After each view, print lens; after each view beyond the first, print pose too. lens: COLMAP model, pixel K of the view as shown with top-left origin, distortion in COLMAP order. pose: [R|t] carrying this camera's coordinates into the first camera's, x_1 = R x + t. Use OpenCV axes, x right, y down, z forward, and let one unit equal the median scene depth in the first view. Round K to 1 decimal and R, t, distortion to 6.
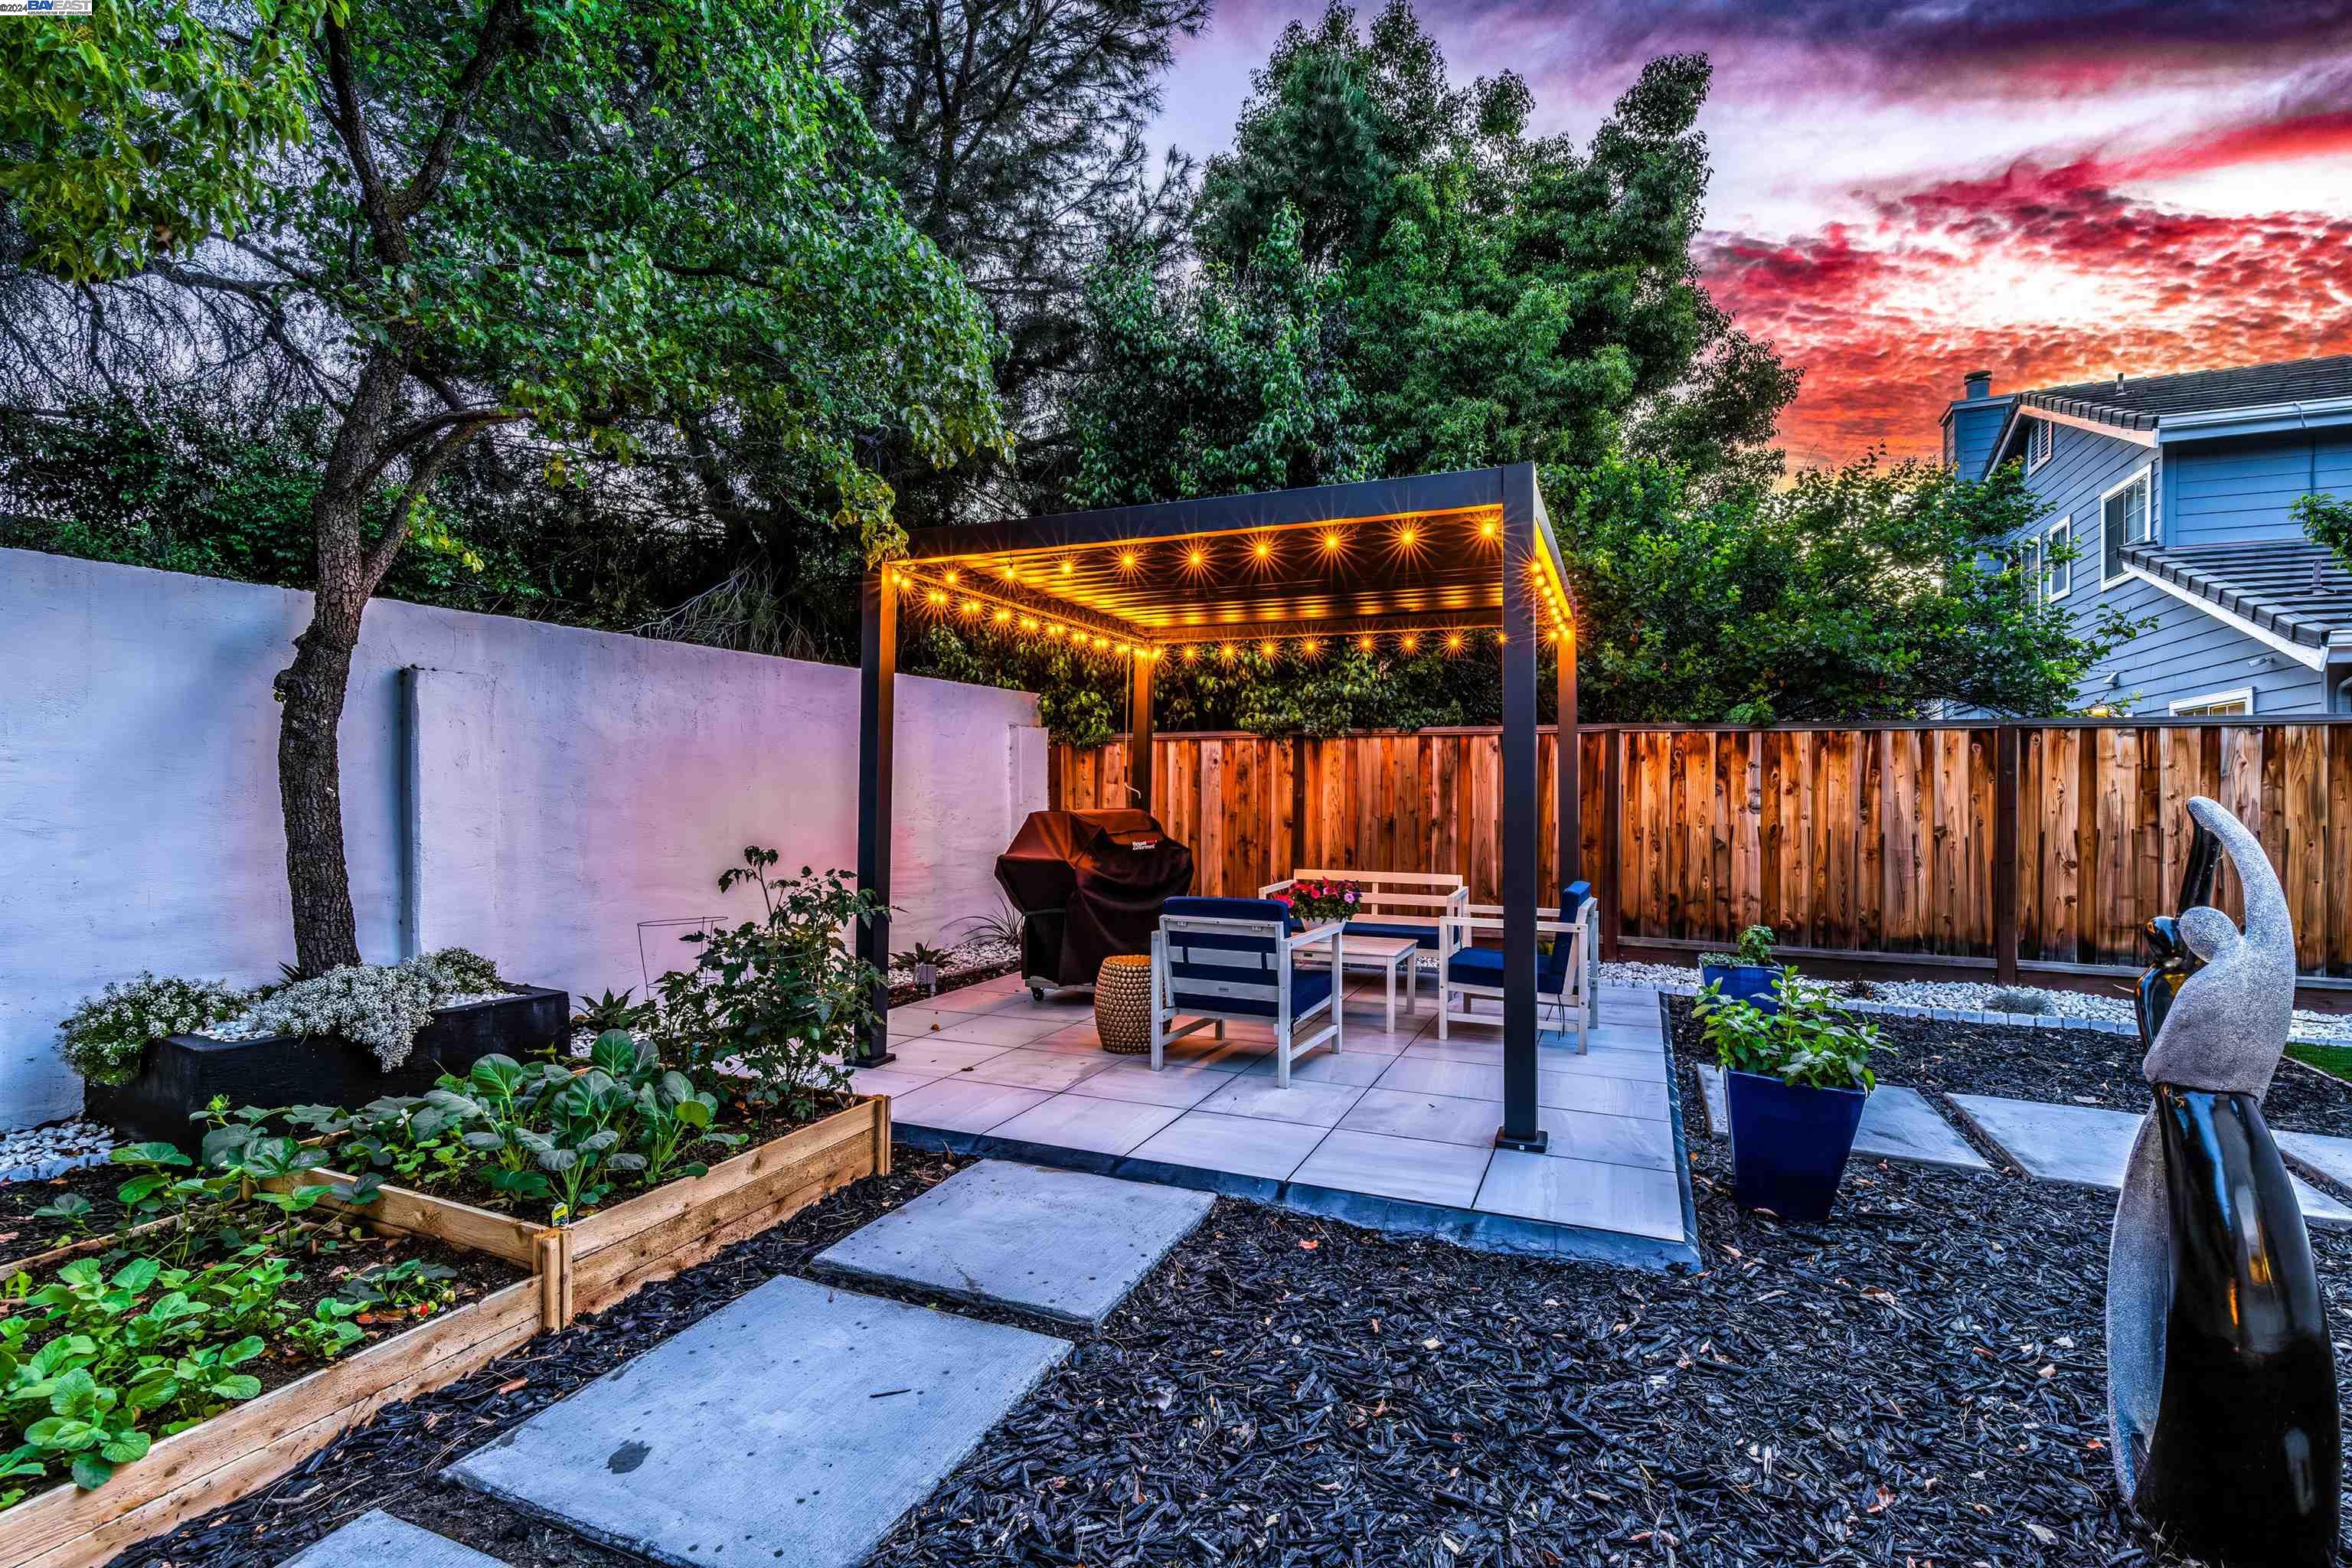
lens RADIAL K [[1054.8, 0, 1192.9], [0, 1054.8, 785.2], [0, 0, 1]] dist [0.004408, -0.000162]
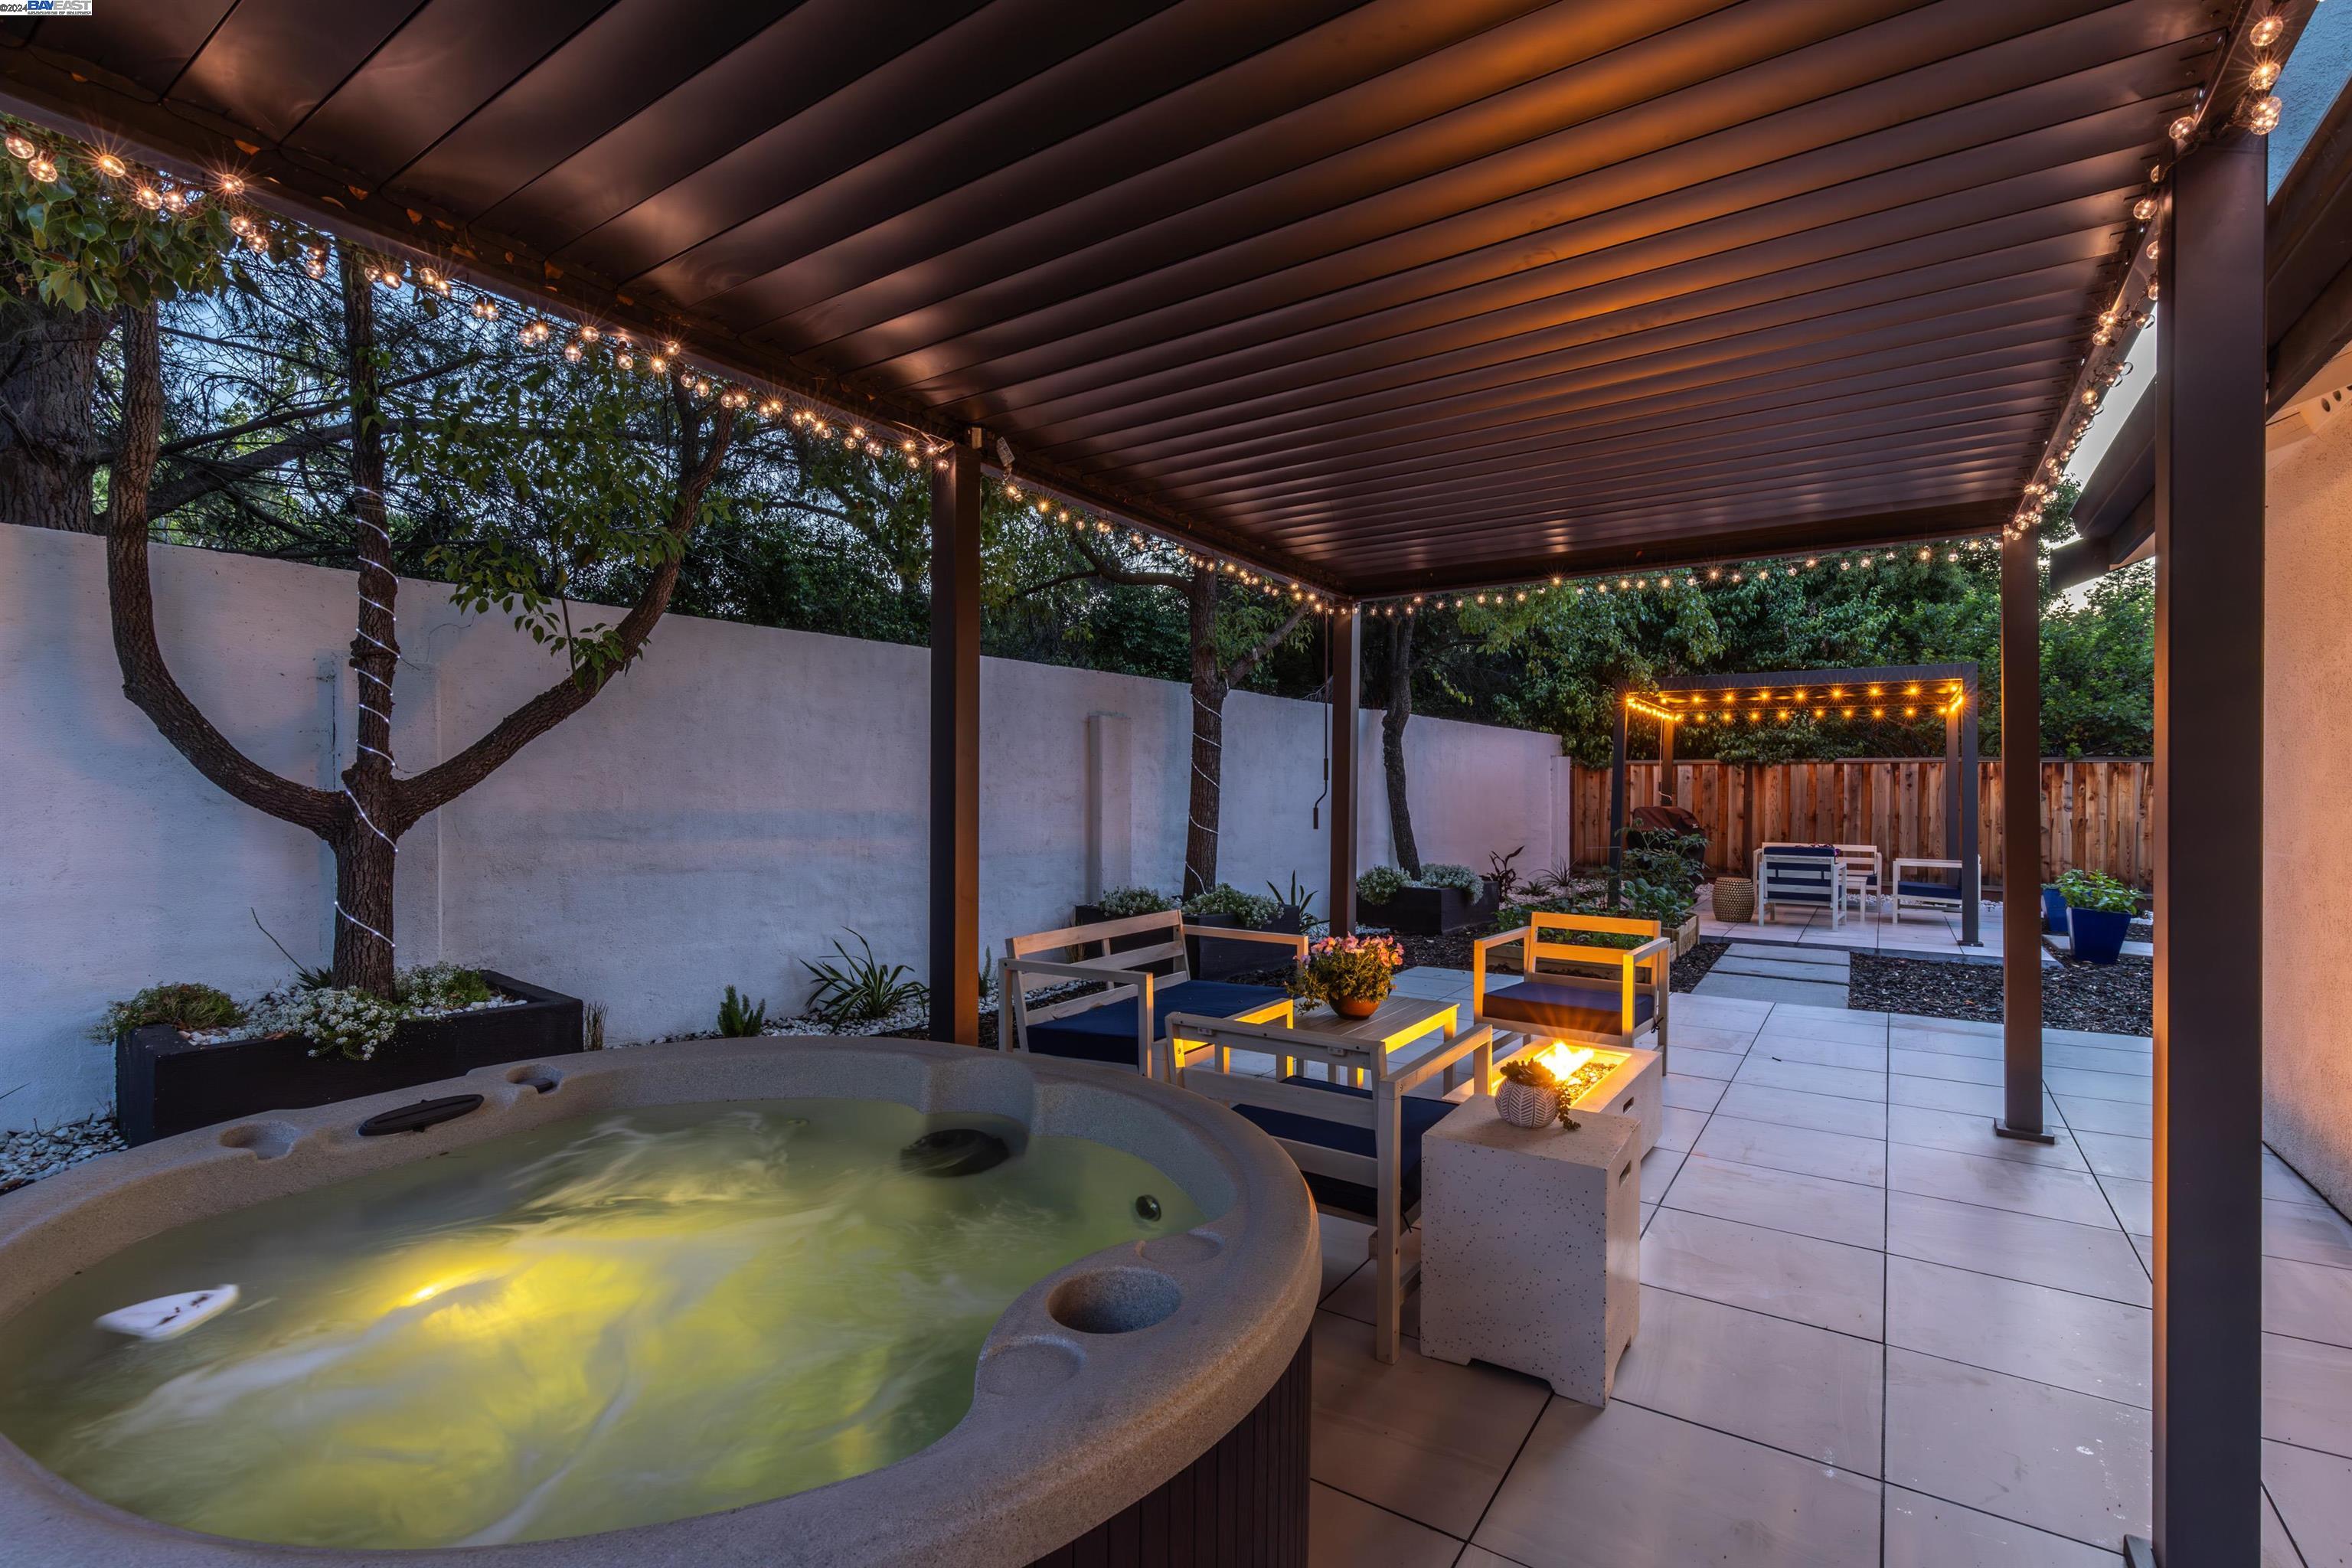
lens RADIAL K [[1054.8, 0, 1190.3], [0, 1054.8, 789.2], [0, 0, 1]] dist [0.004408, -0.000162]
pose [[0.983675, 0.003521, -0.179922, -0.550406], [-0.002905, 0.999989, 0.003689, -0.011112], [0.179933, -0.003106, 0.983674, -0.925755]]
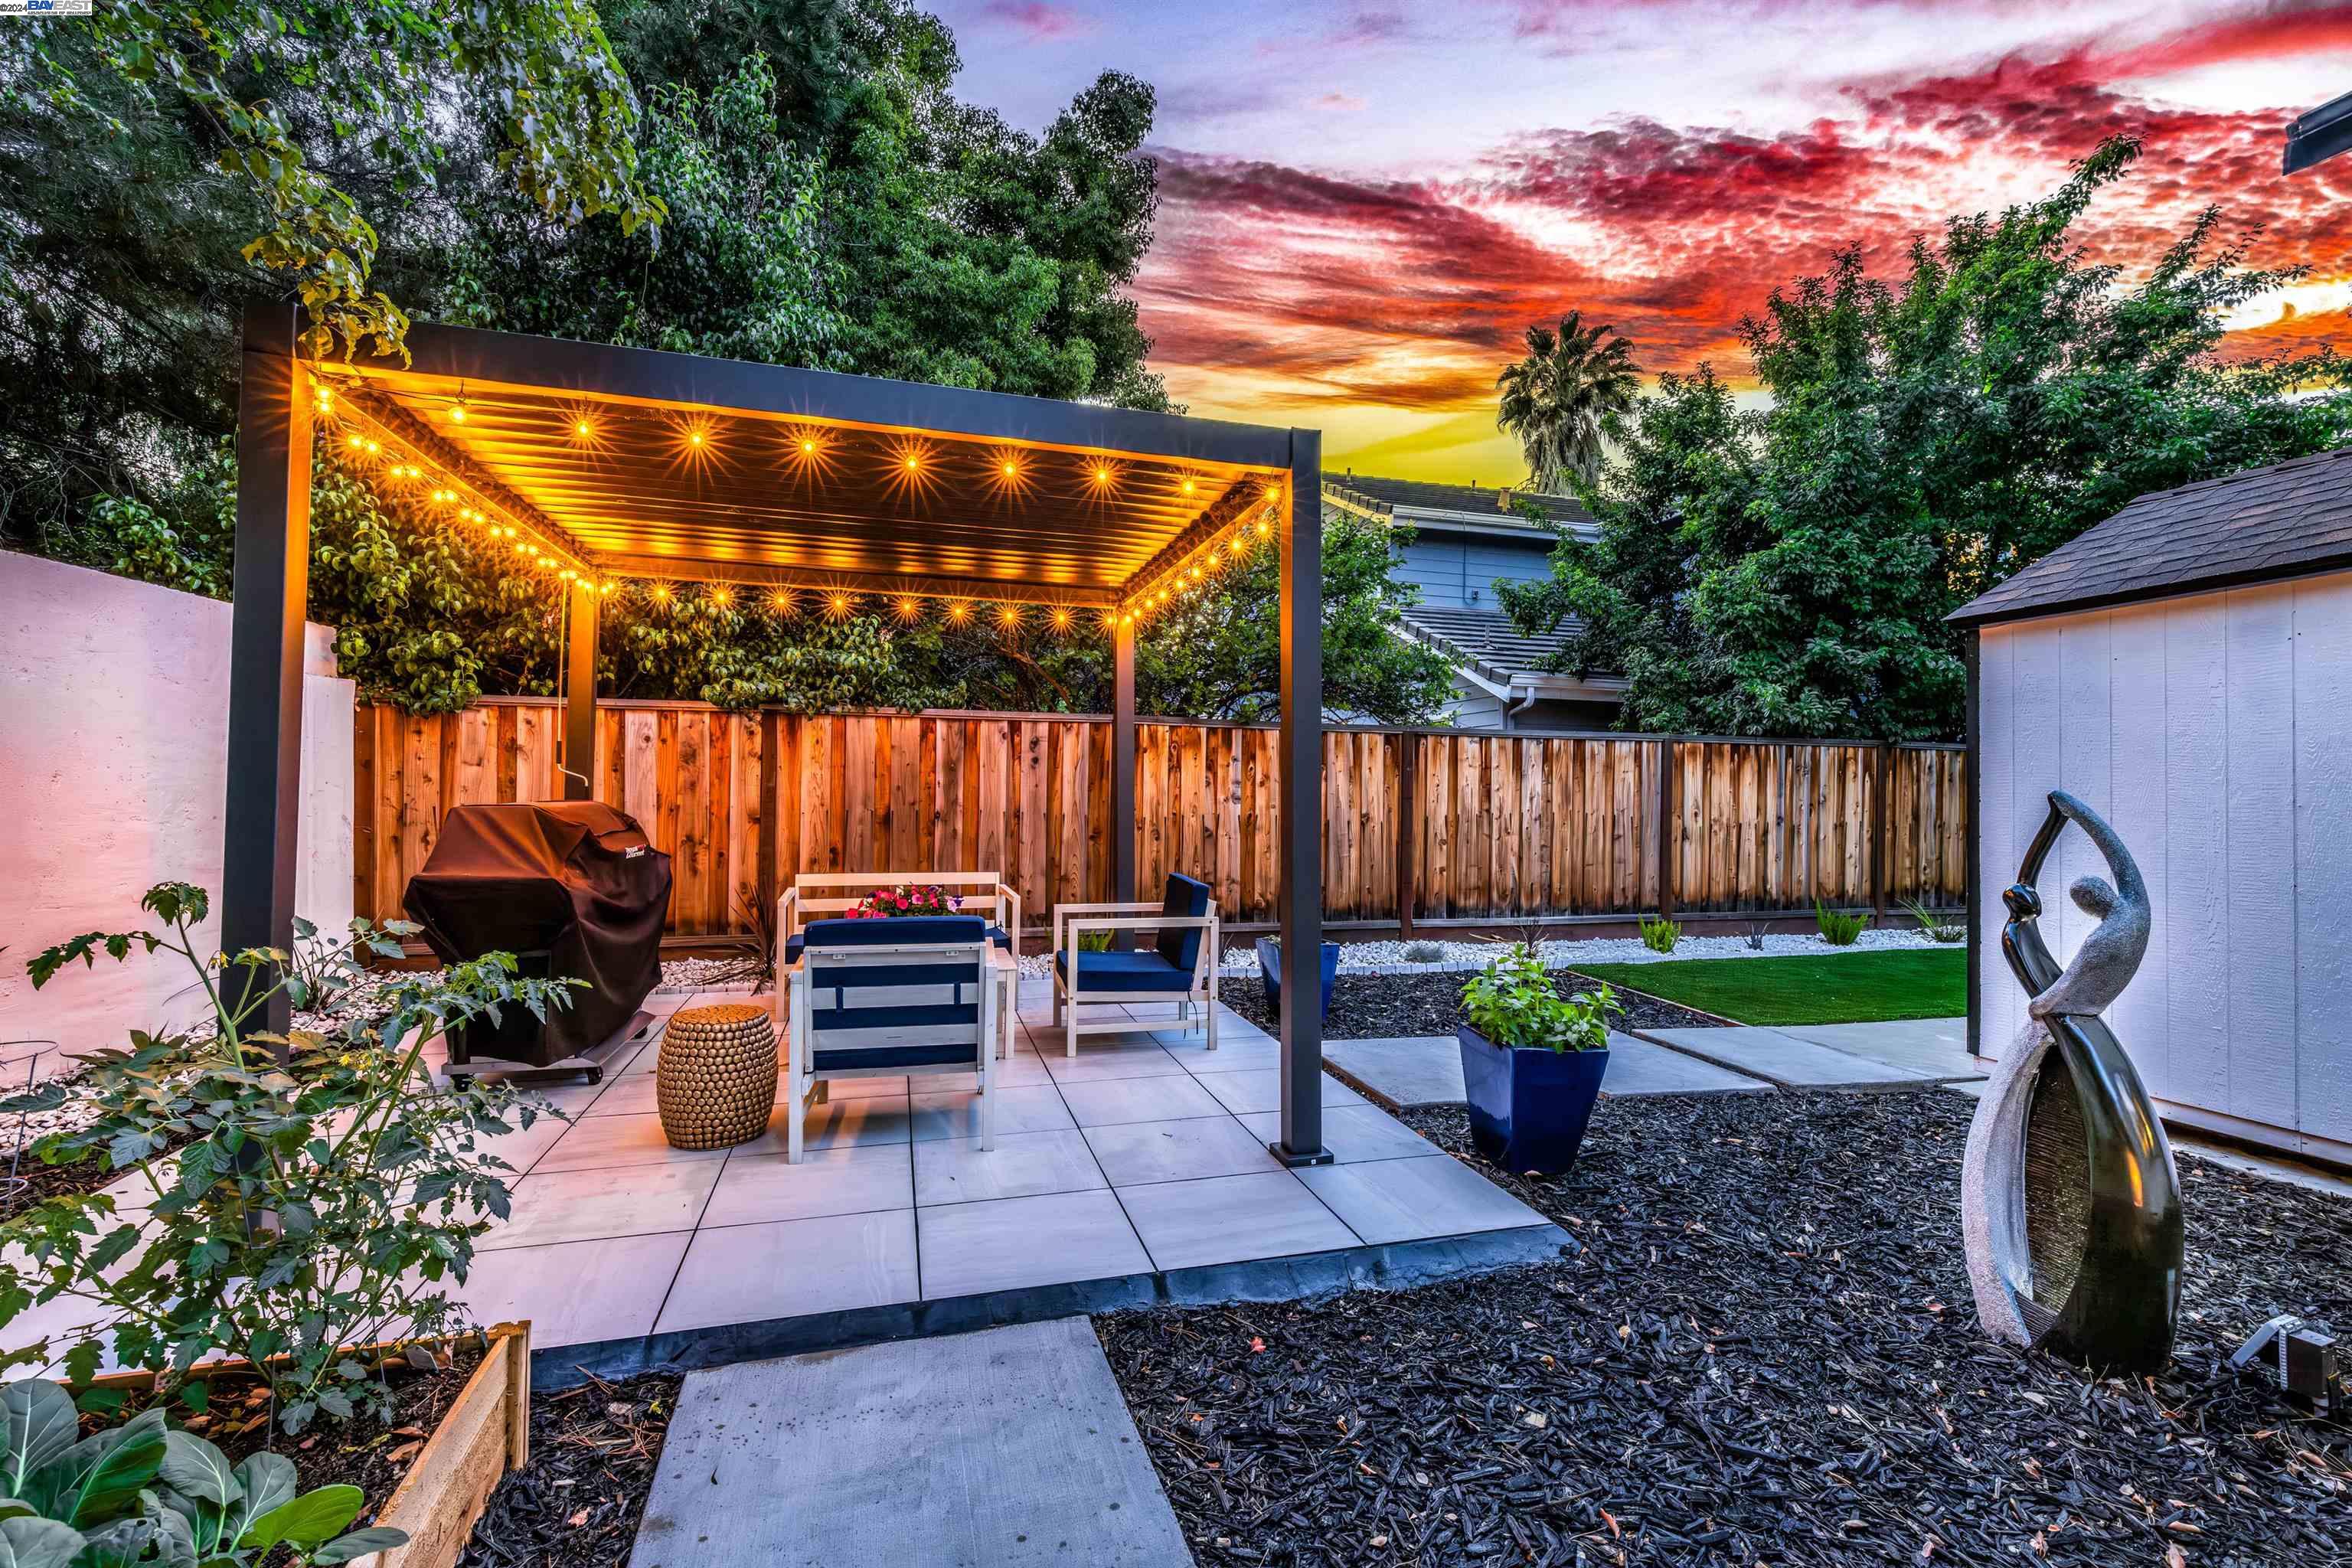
lens RADIAL K [[1054.8, 0, 1197.8], [0, 1054.8, 790.8], [0, 0, 1]] dist [0.004408, -0.000162]
pose [[0.775147, 0.003124, 0.631773, -0.192336], [-0.011915, 0.999882, 0.009675, 0.003781], [-0.631669, -0.015027, 0.775093, 0.185186]]
